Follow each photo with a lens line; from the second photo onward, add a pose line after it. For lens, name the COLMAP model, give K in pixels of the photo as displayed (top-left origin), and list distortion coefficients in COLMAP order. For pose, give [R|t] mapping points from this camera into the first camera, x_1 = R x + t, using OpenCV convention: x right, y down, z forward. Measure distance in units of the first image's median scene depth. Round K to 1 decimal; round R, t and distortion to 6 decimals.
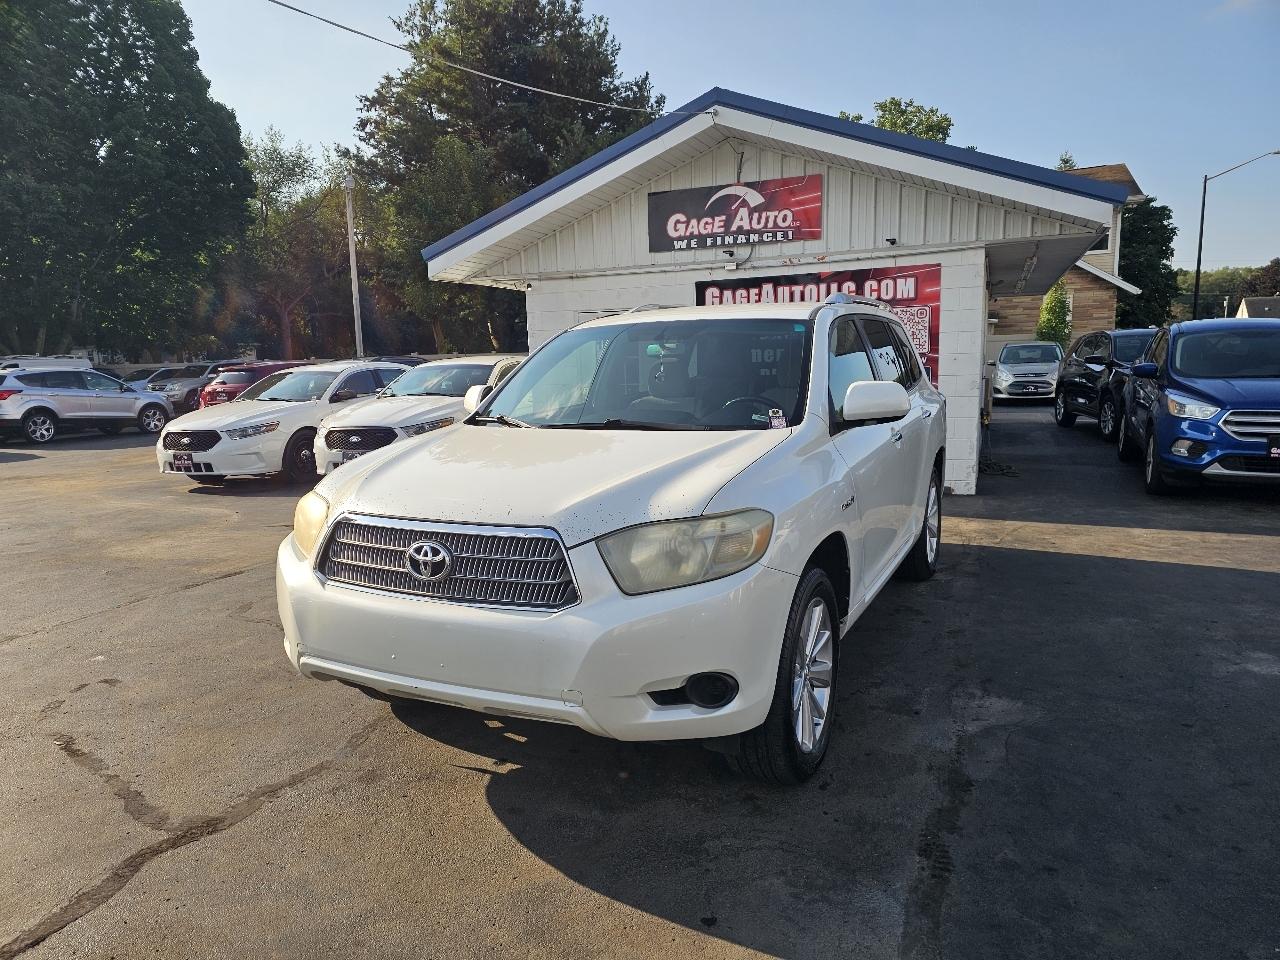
lens RADIAL K [[852.2, 0, 638.1], [0, 852.2, 509.4], [0, 0, 1]] dist [0.053673, -0.046206]
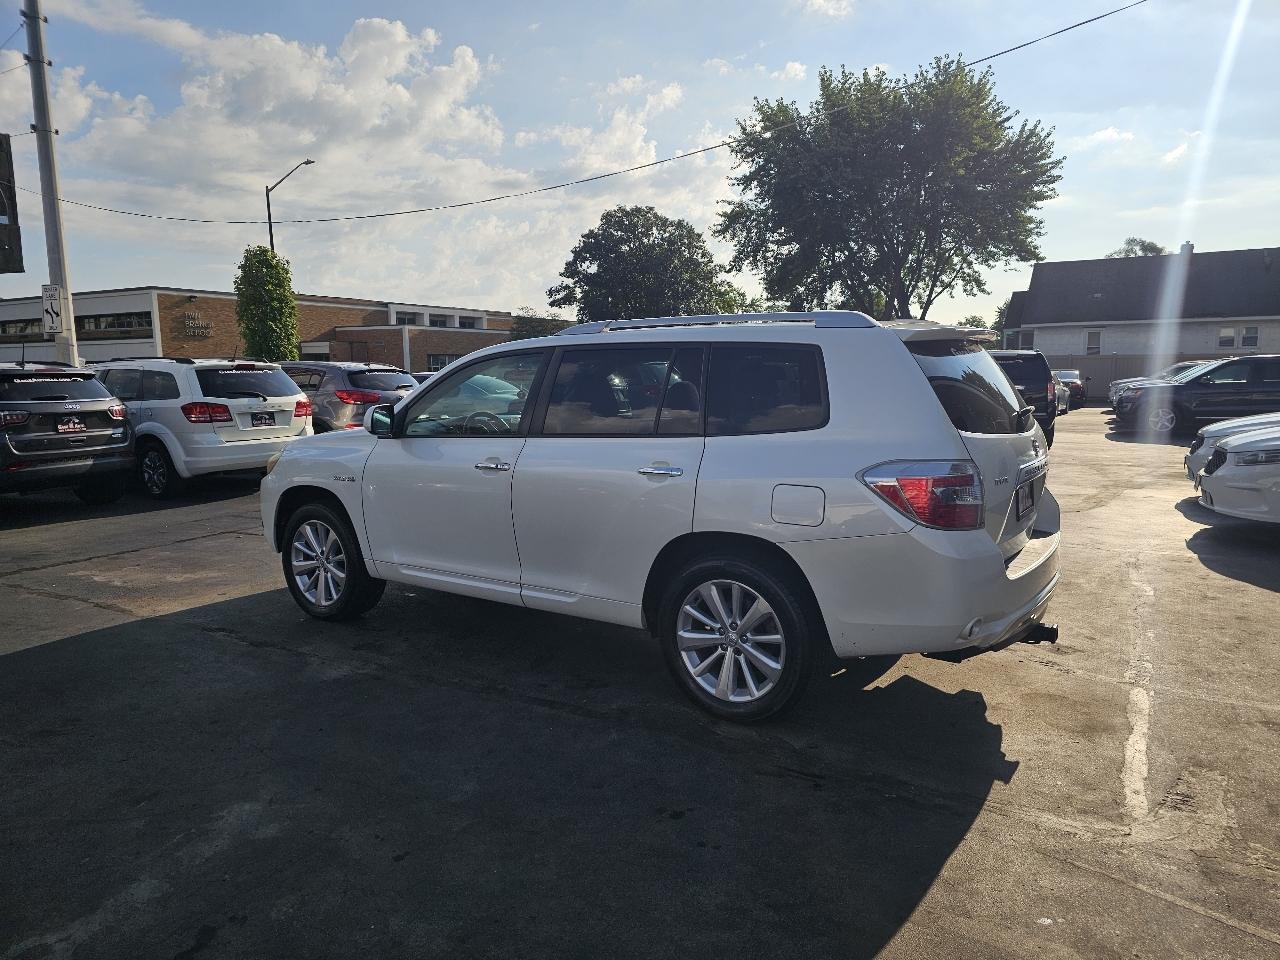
lens RADIAL K [[852.2, 0, 649.1], [0, 852.2, 495.1], [0, 0, 1]] dist [0.053673, -0.046206]
pose [[-0.129665, 0.174366, -0.976106, 0.612251], [-0.162856, 0.967303, 0.194427, -0.133806], [0.978092, 0.184175, -0.097029, 0.611001]]
